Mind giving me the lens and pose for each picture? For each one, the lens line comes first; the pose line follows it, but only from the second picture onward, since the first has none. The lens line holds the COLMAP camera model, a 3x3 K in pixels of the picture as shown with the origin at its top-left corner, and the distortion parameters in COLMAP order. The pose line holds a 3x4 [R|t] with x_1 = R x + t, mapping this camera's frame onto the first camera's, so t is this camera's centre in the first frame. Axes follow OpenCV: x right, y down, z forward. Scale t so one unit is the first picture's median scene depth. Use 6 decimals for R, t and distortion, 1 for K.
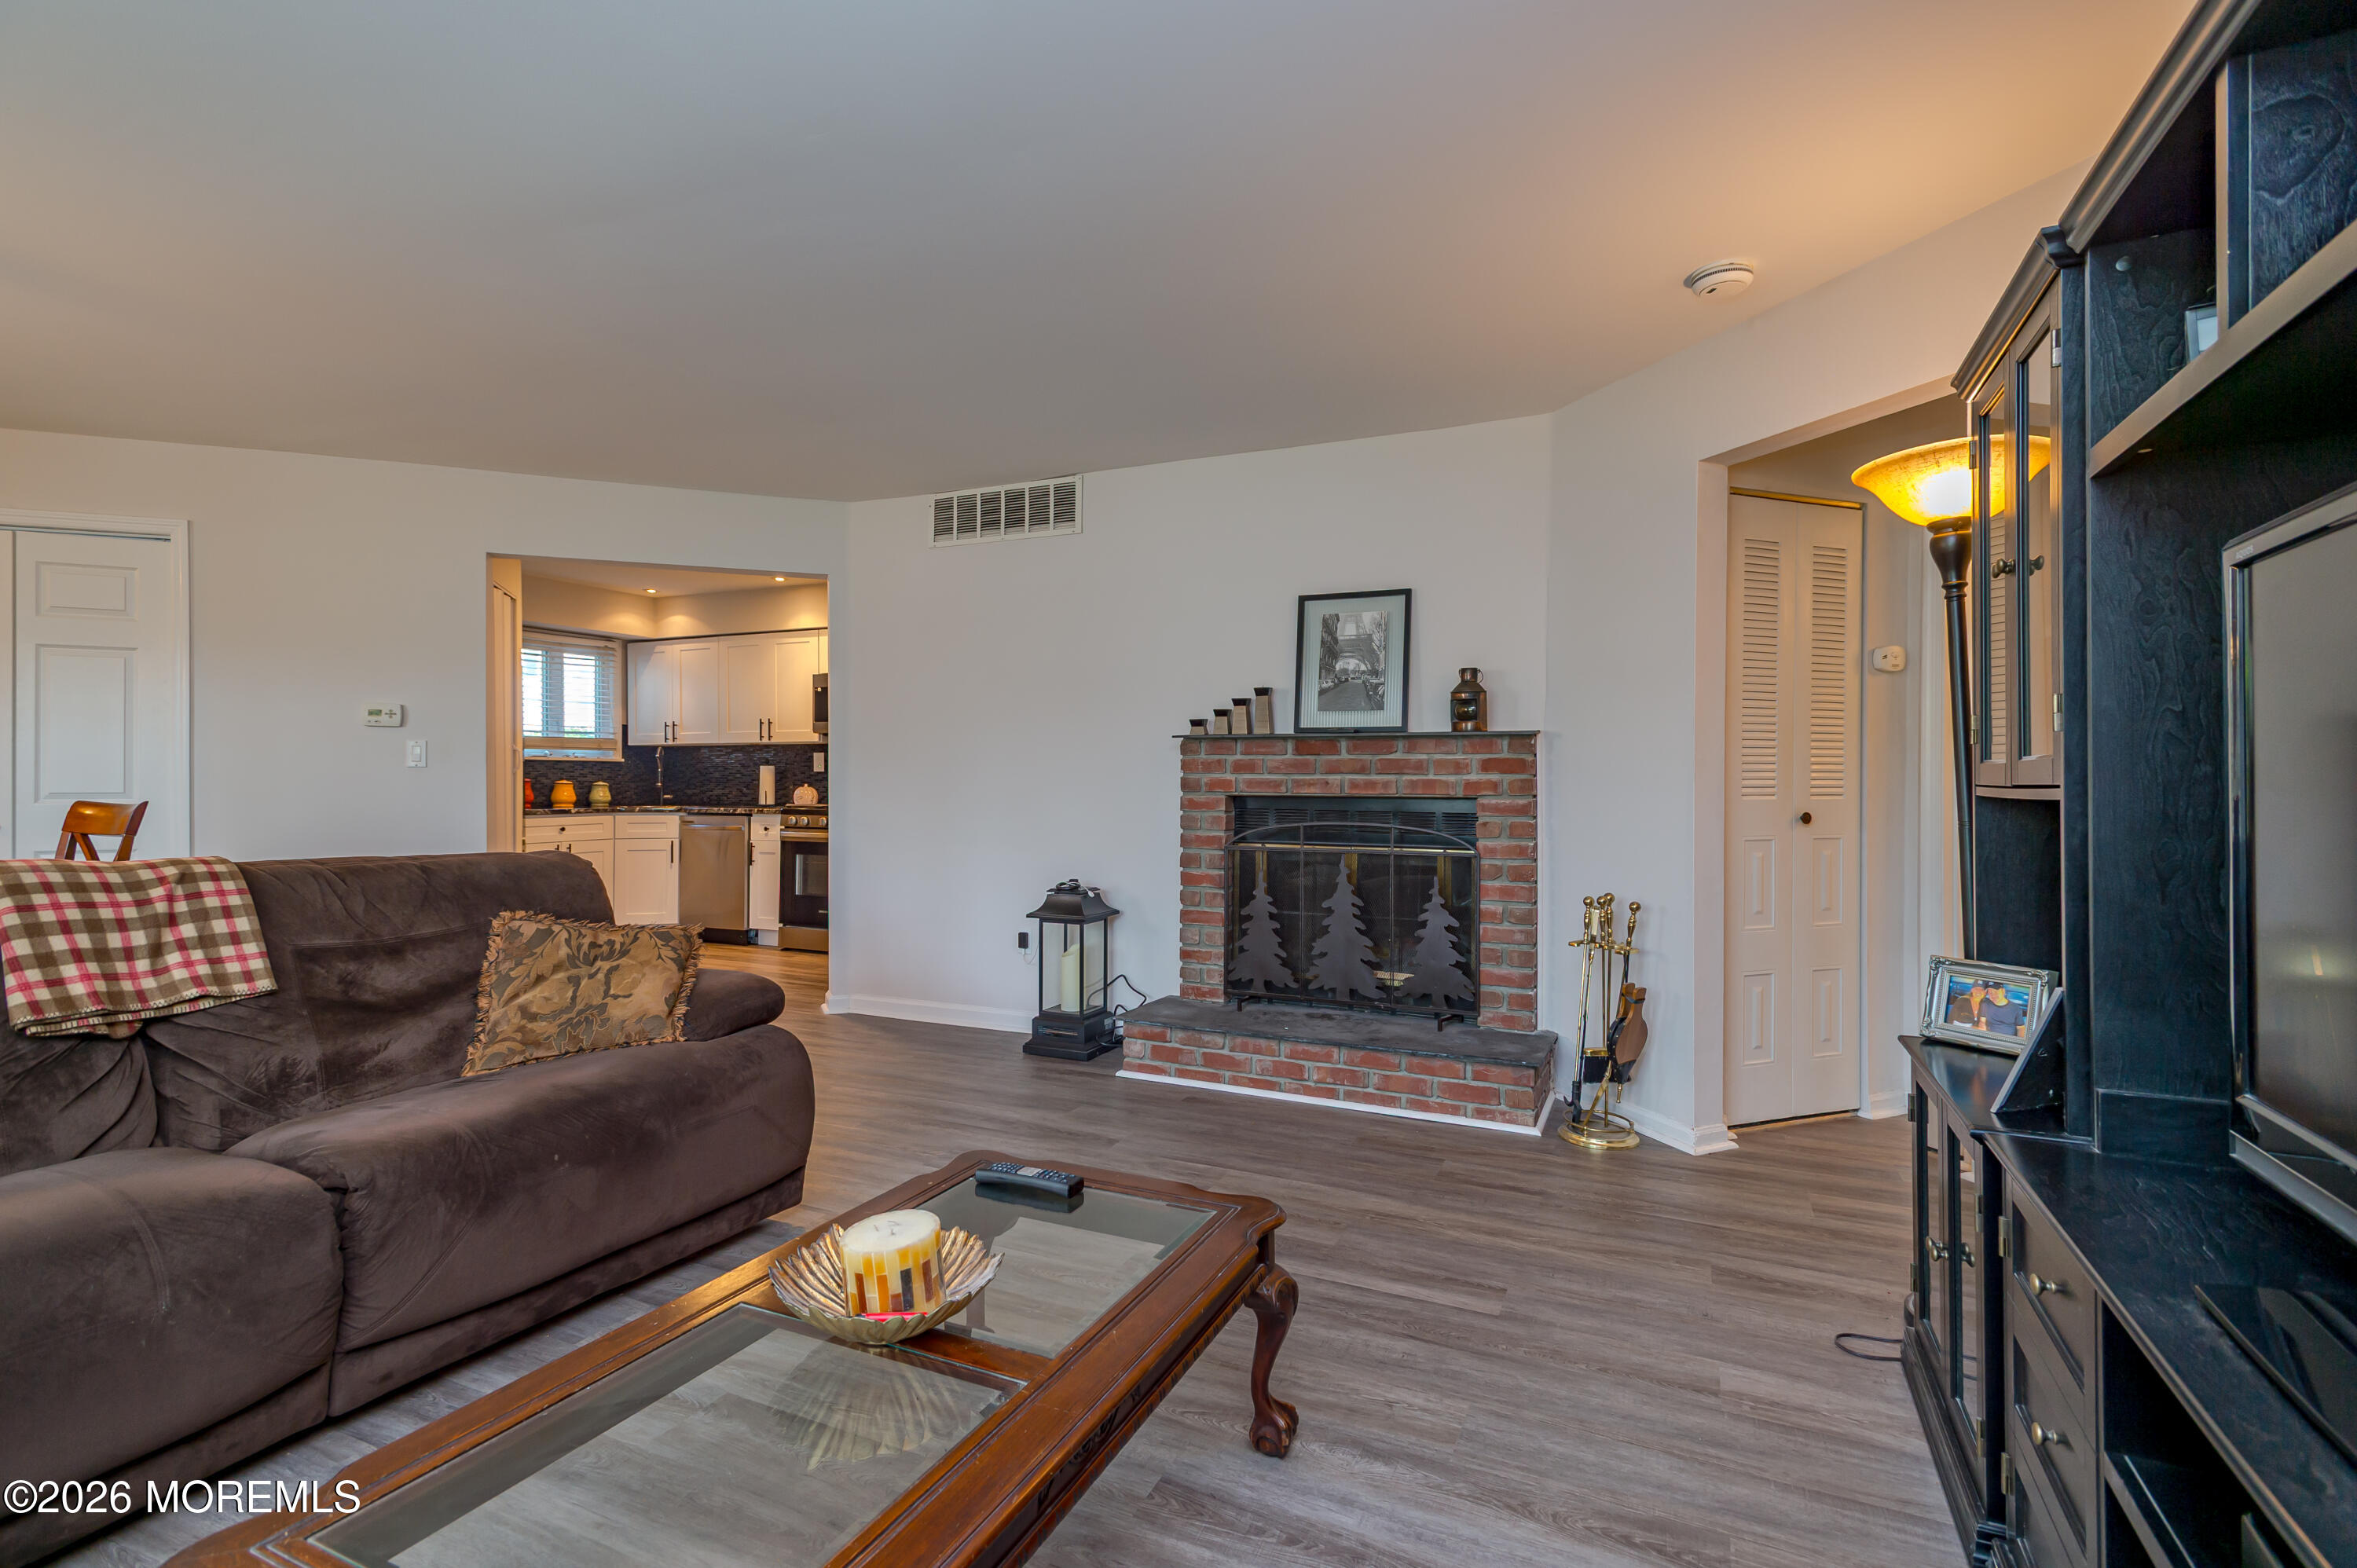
lens RADIAL K [[1084.8, 0, 1176.8], [0, 1084.8, 778.3], [0, 0, 1]] dist [0.014564, -0.006180]
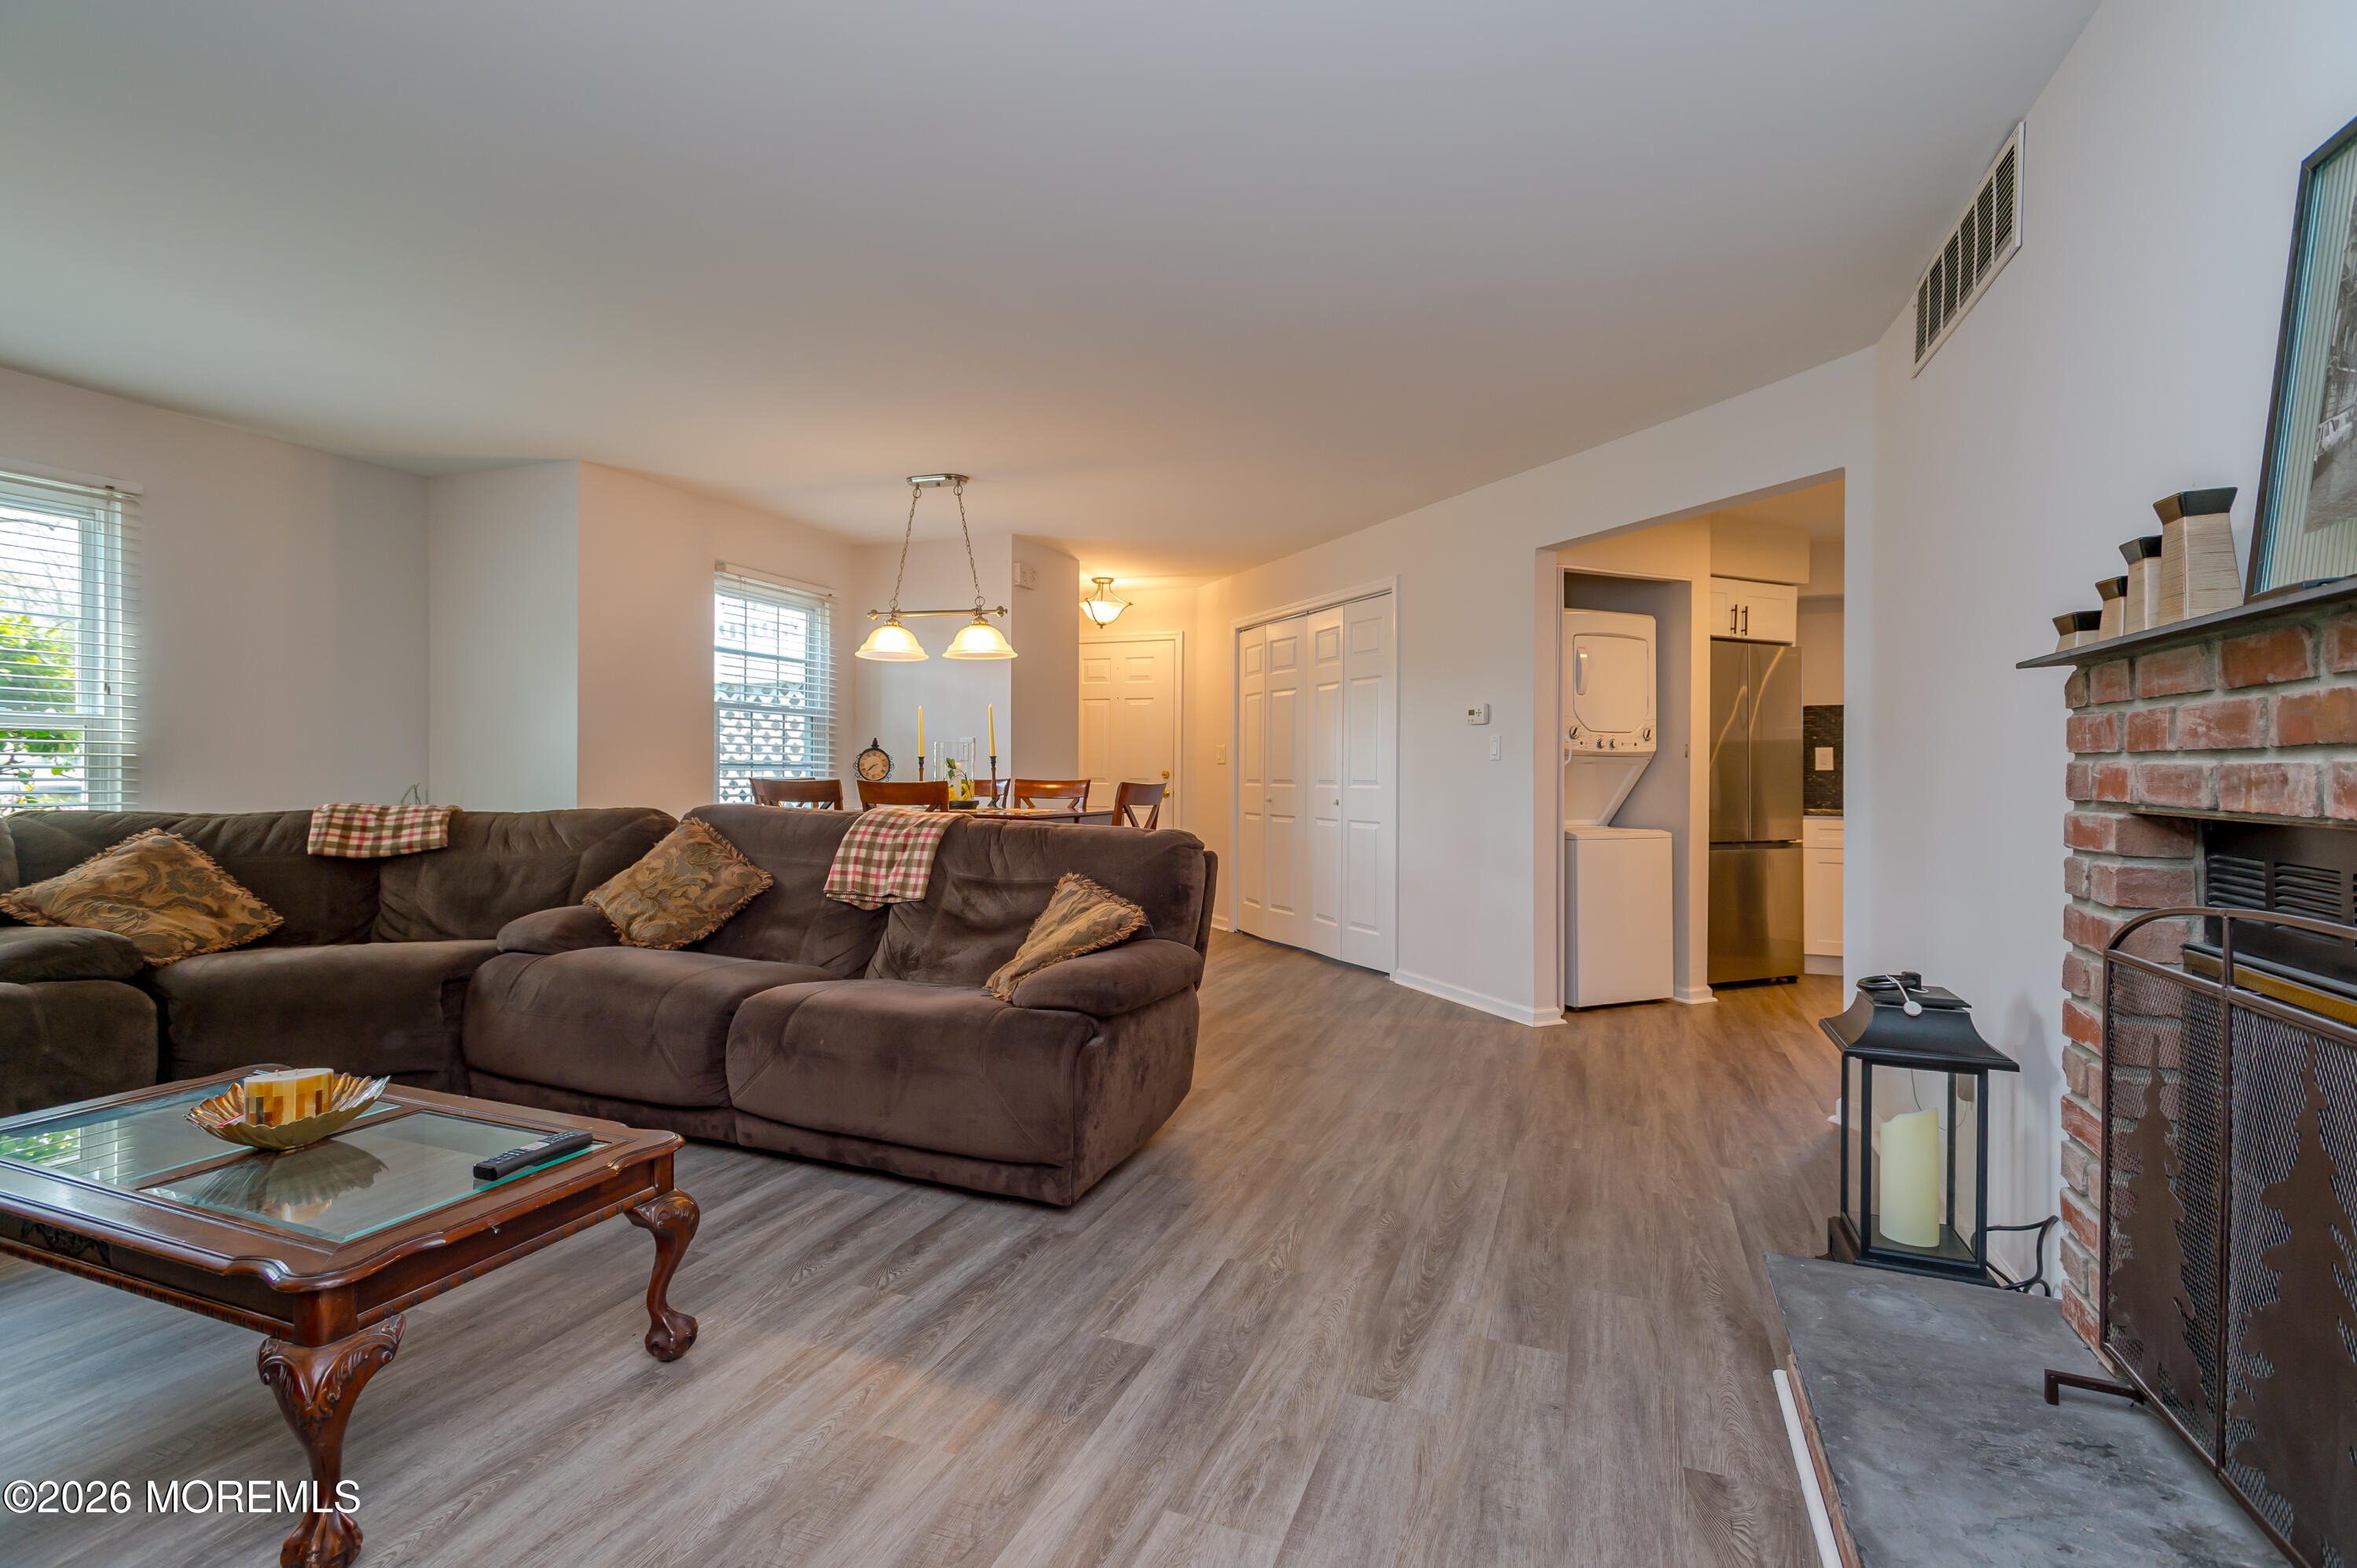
lens RADIAL K [[1084.8, 0, 1176.8], [0, 1084.8, 778.3], [0, 0, 1]] dist [0.014564, -0.006180]
pose [[0.058166, 0.006392, -0.998286, 0.411521], [-0.008188, 0.999949, 0.005926, 0.004193], [0.998273, 0.007829, 0.058215, 0.693216]]
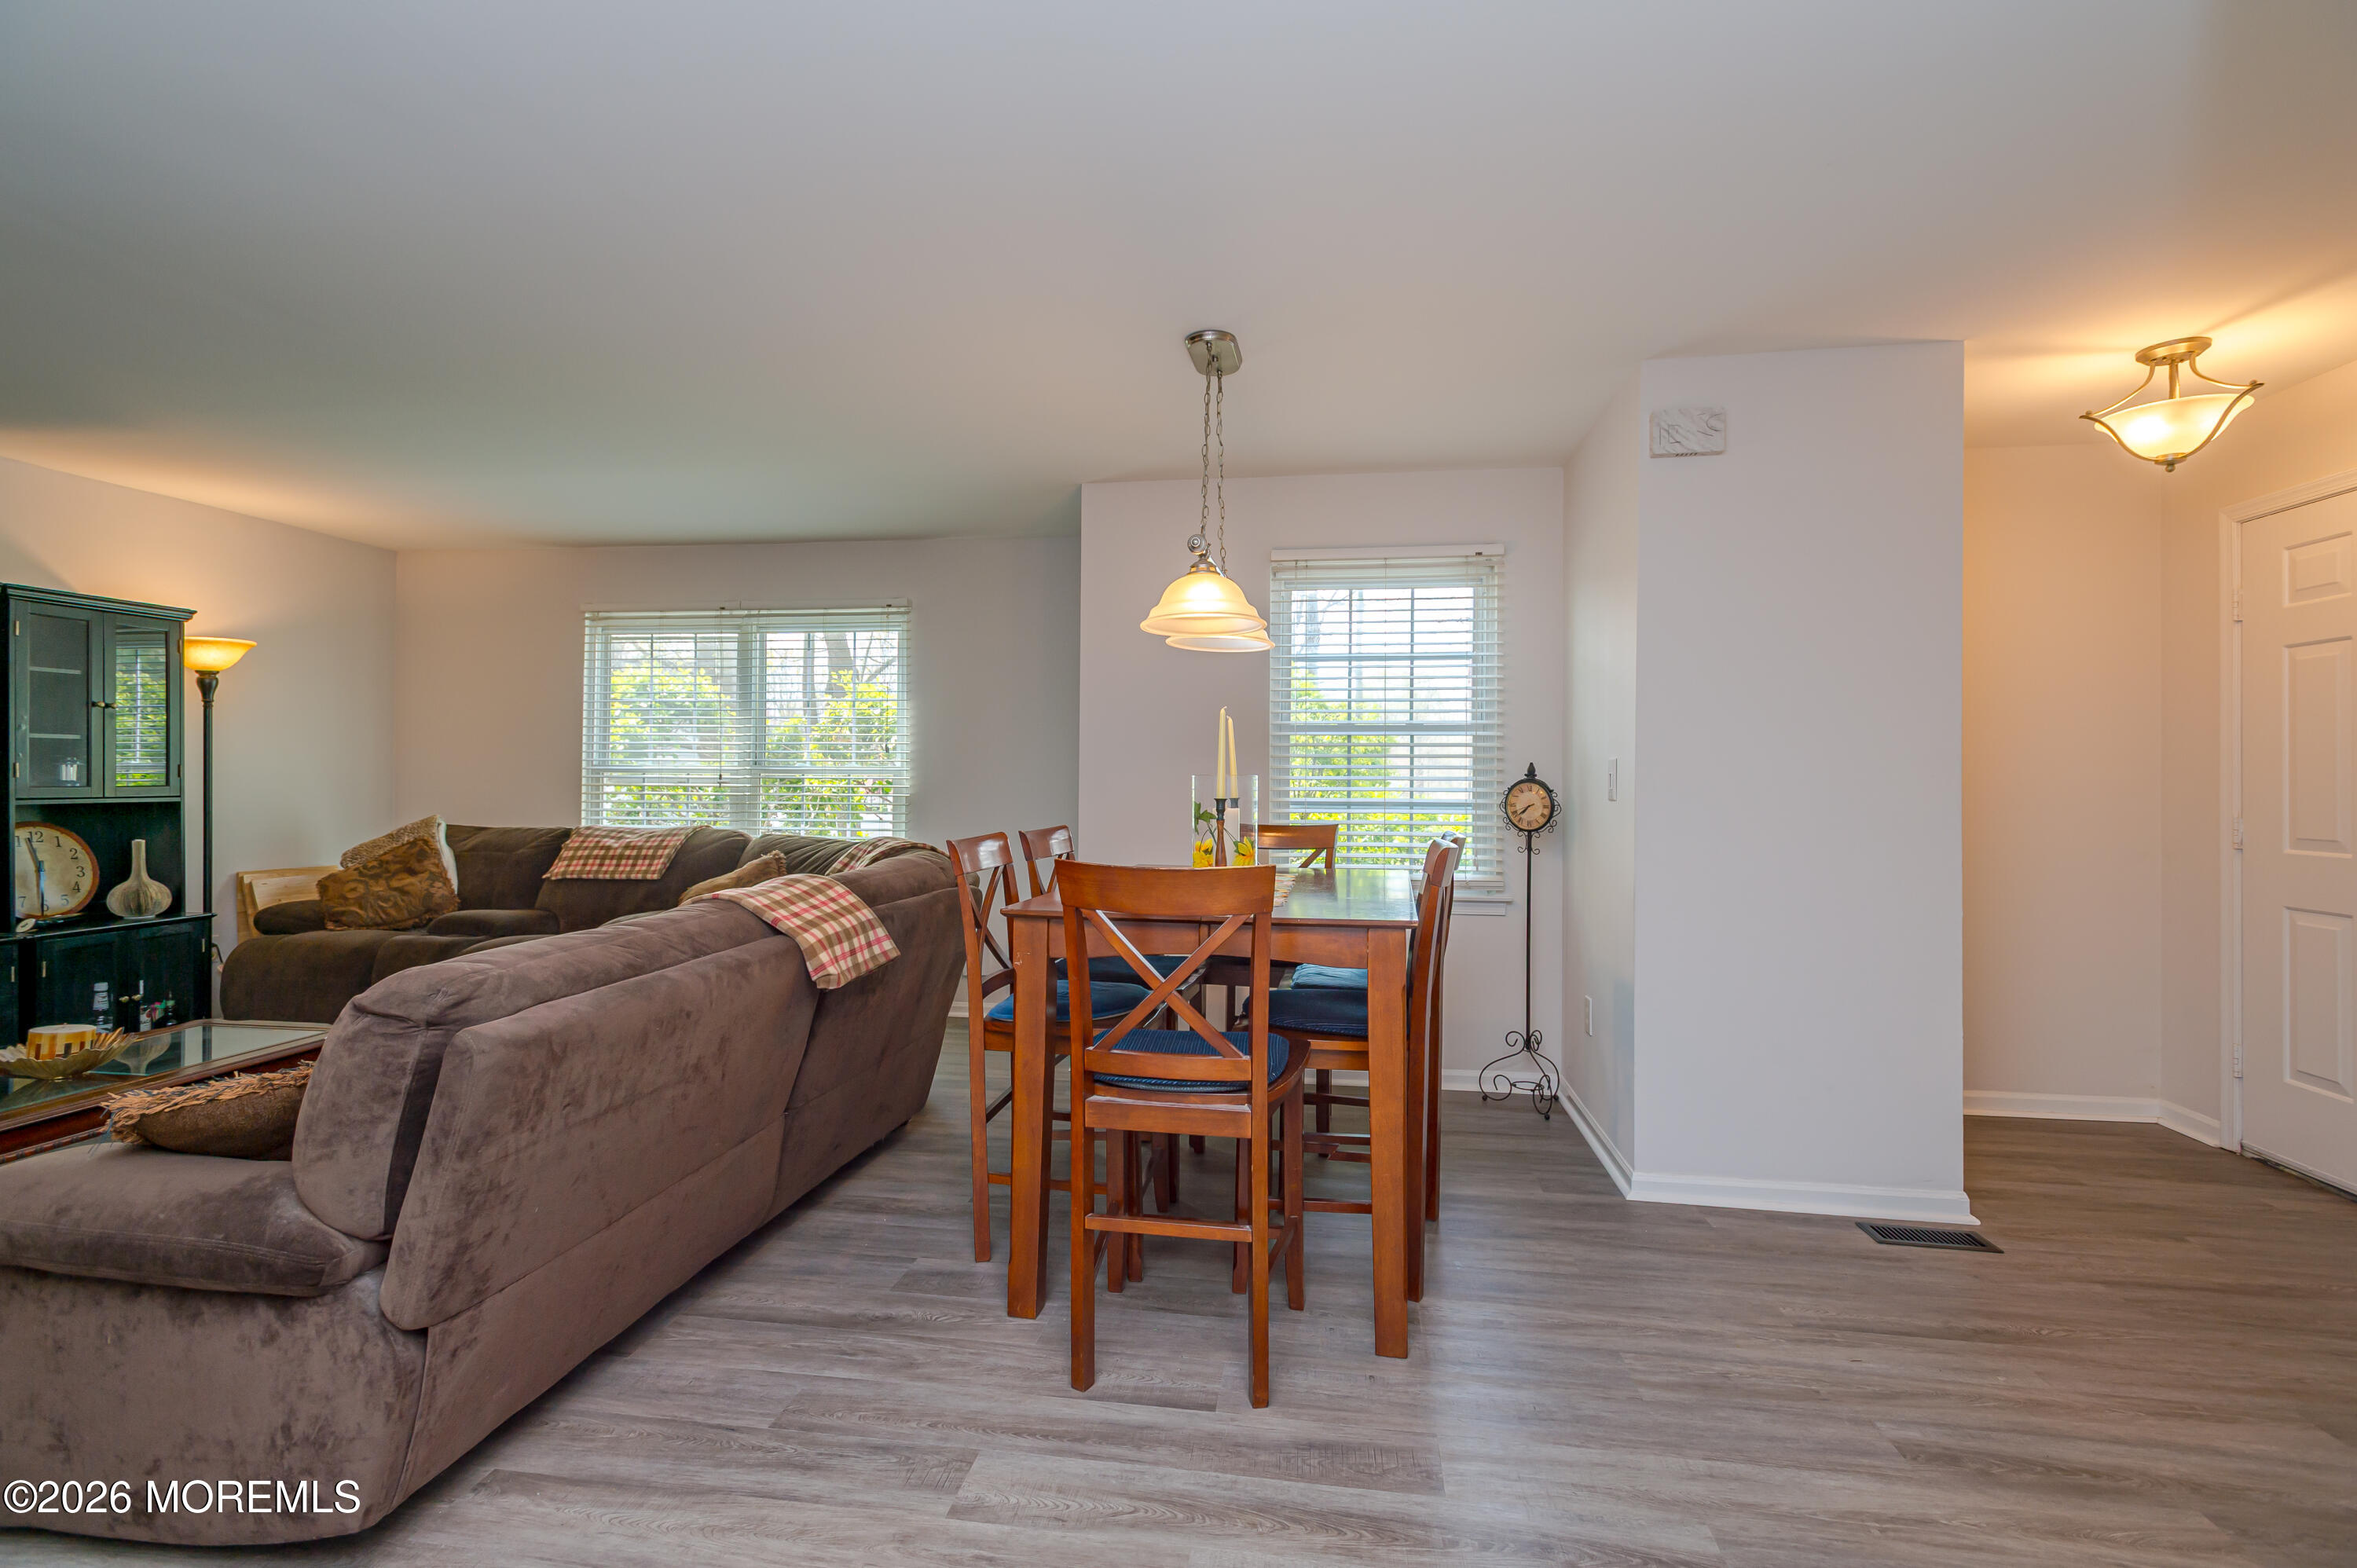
lens RADIAL K [[1084.8, 0, 1176.8], [0, 1084.8, 778.3], [0, 0, 1]] dist [0.014564, -0.006180]
pose [[-0.958991, -0.005980, -0.283372, -0.572877], [-0.004780, 0.999976, -0.004927, -0.019794], [0.283395, -0.003370, -0.958997, 1.205768]]
